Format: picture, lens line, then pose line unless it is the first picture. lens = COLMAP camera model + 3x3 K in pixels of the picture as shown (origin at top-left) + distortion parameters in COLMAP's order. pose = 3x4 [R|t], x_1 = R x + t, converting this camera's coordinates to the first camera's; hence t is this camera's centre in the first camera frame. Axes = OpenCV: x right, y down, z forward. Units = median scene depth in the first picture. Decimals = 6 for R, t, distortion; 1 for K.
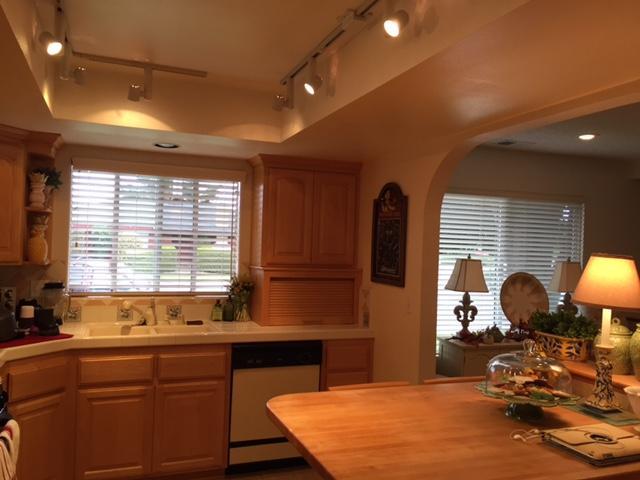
lens RADIAL K [[550.0, 0, 320.0], [0, 550.0, 240.0], [0, 0, 1]] dist [0.048738, -0.005620]
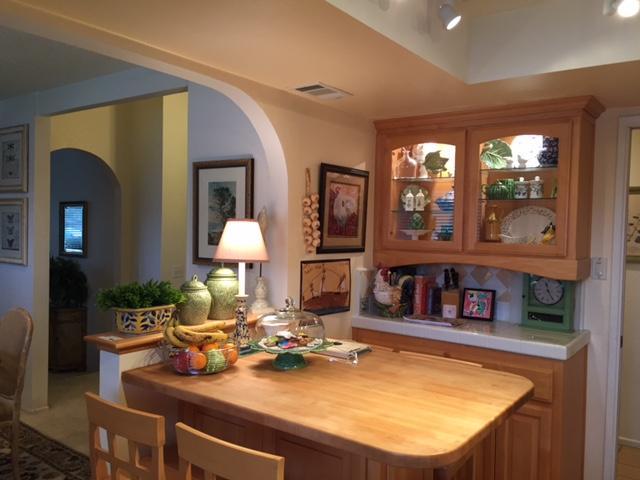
lens RADIAL K [[550.0, 0, 320.0], [0, 550.0, 240.0], [0, 0, 1]] dist [0.048738, -0.005620]
pose [[-0.538128, -0.066926, 0.840202, -0.611047], [-0.045004, 0.997702, 0.050647, 0.003590], [-0.841661, -0.010558, -0.539904, 1.605597]]
